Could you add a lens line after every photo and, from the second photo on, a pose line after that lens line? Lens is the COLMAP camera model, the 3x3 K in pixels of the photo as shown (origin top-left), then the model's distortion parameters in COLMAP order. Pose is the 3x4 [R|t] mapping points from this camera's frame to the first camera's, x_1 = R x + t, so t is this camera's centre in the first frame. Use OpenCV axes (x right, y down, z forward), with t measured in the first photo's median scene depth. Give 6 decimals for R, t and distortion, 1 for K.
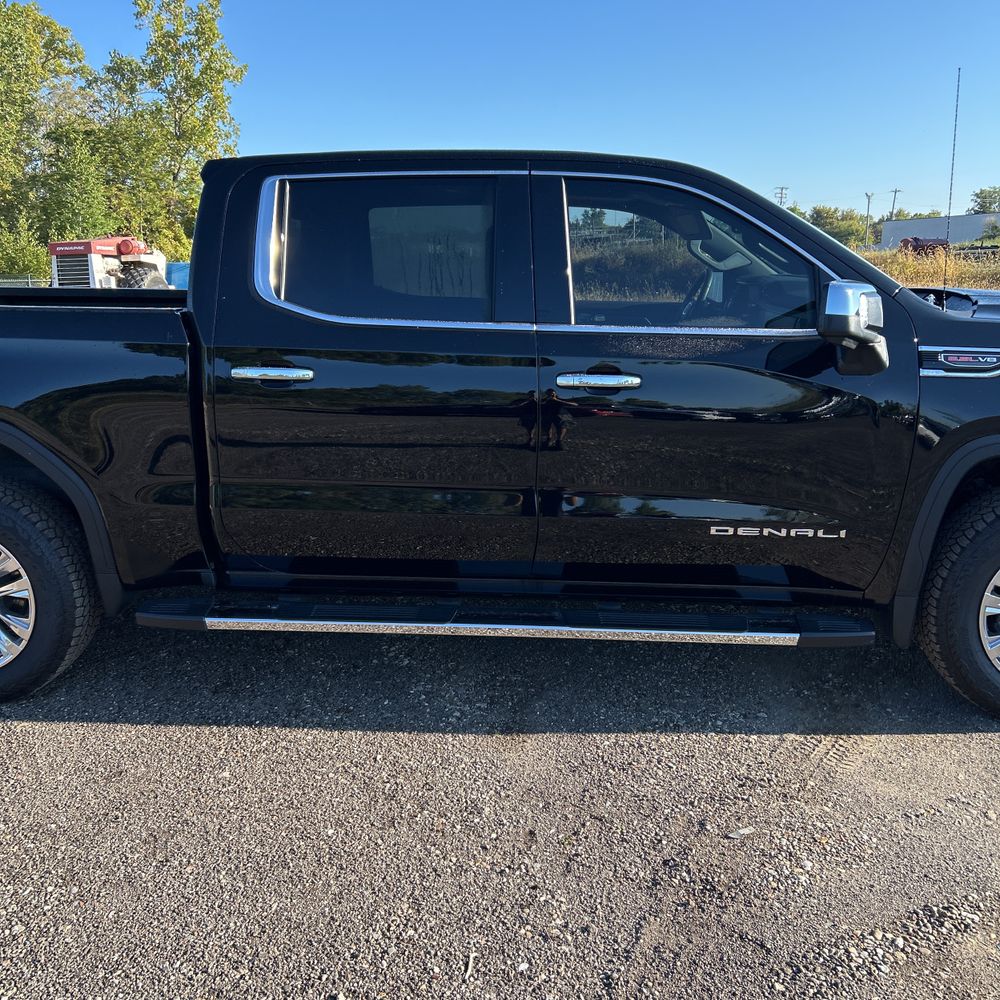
lens RADIAL K [[1019.1, 0, 489.7], [0, 1019.1, 502.1], [0, 0, 1]] dist [0.023890, -0.009965]
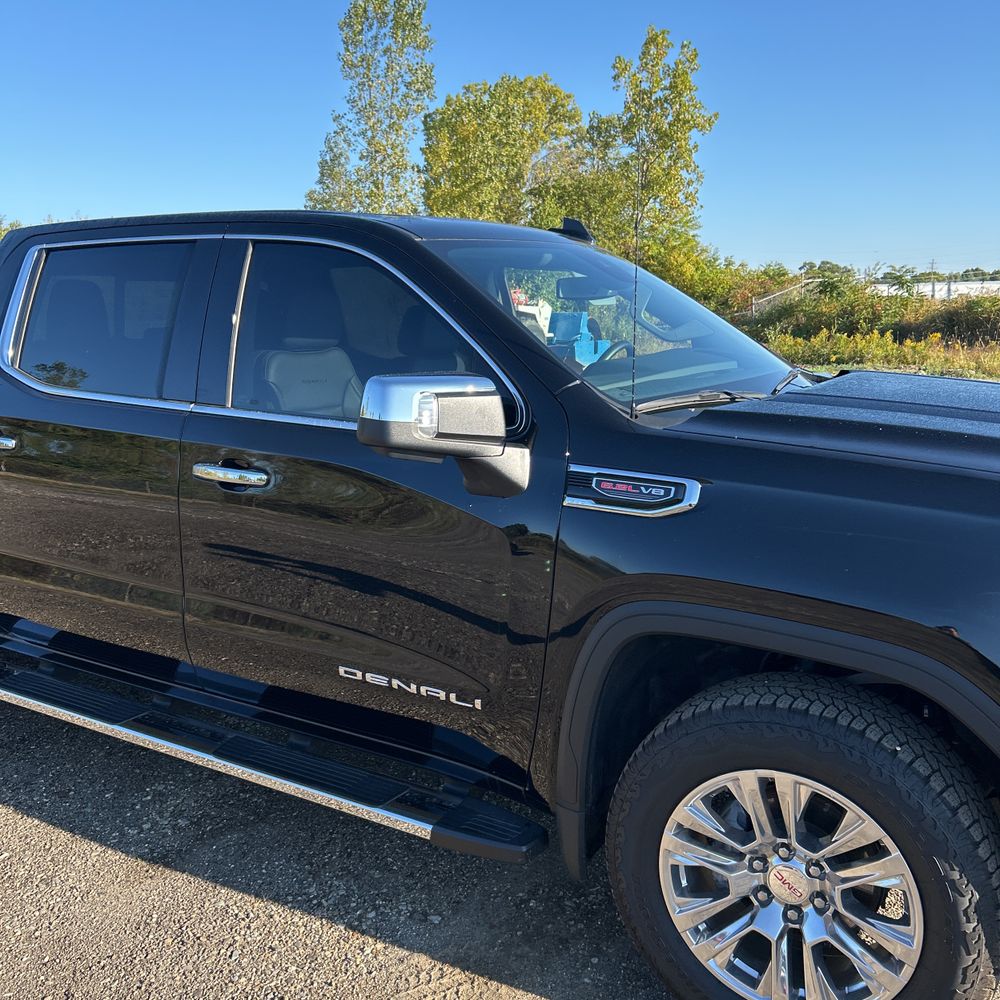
lens RADIAL K [[1012.2, 0, 492.3], [0, 1012.2, 479.3], [0, 0, 1]] dist [0.104148, -0.209694]
pose [[0.893749, 0.081720, -0.441061, 0.113831], [-0.108021, 0.993539, -0.034806, -0.018301], [0.435367, 0.078752, 0.896802, 0.054714]]
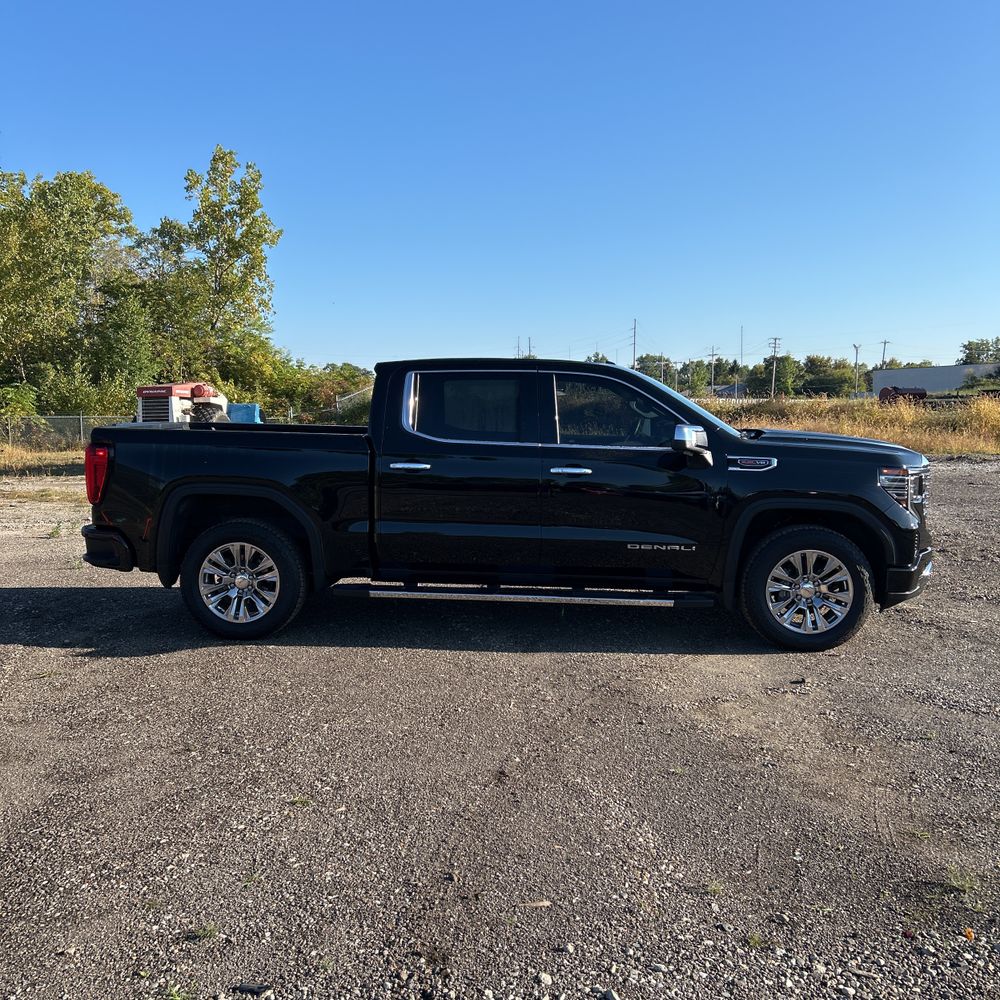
lens RADIAL K [[1019.1, 0, 489.7], [0, 1019.1, 502.1], [0, 0, 1]] dist [0.023890, -0.009965]
pose [[0.999923, 0.011468, -0.004765, -0.007545], [-0.012003, 0.990897, -0.134087, 0.036165], [0.003184, 0.134134, 0.990958, -0.167730]]
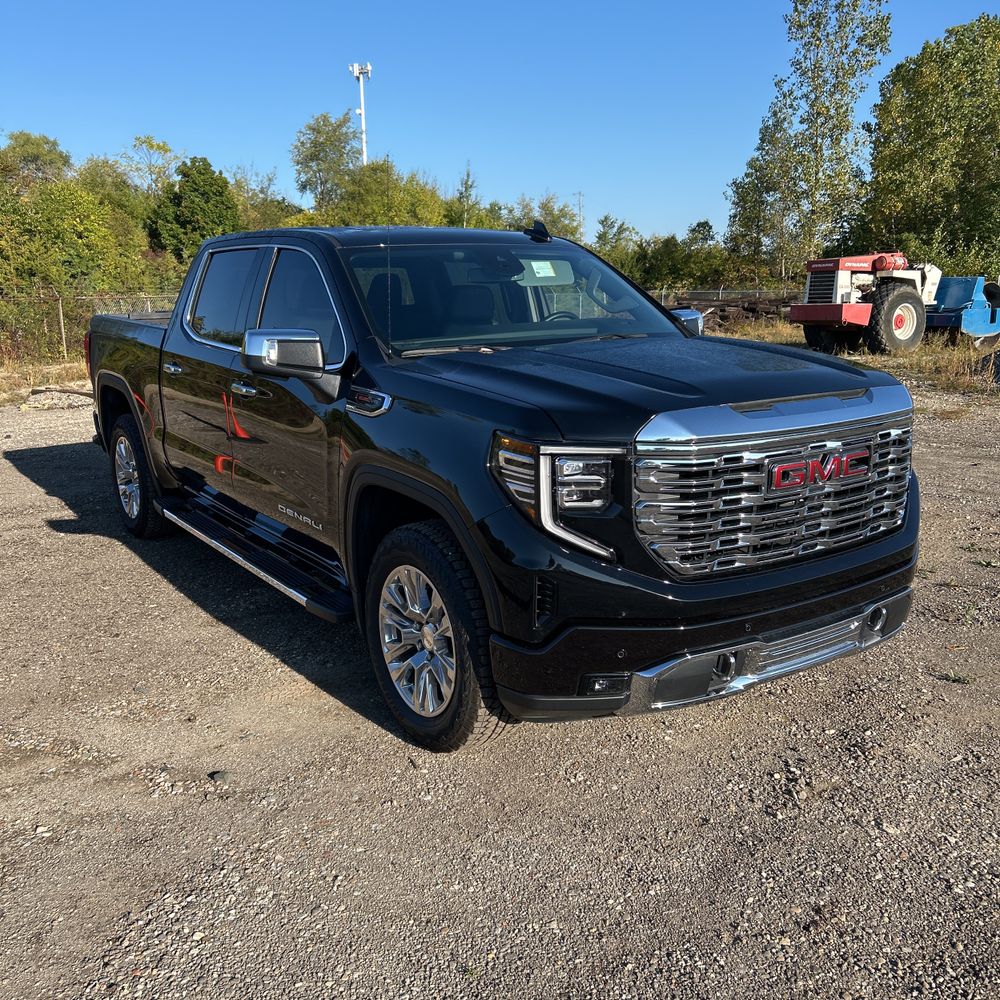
lens RADIAL K [[1019.1, 0, 489.7], [0, 1019.1, 502.1], [0, 0, 1]] dist [0.023890, -0.009965]
pose [[0.612048, 0.175133, -0.771184, 0.246334], [-0.179836, 0.980444, 0.079929, -0.023494], [0.770101, 0.089766, 0.631574, 0.060297]]
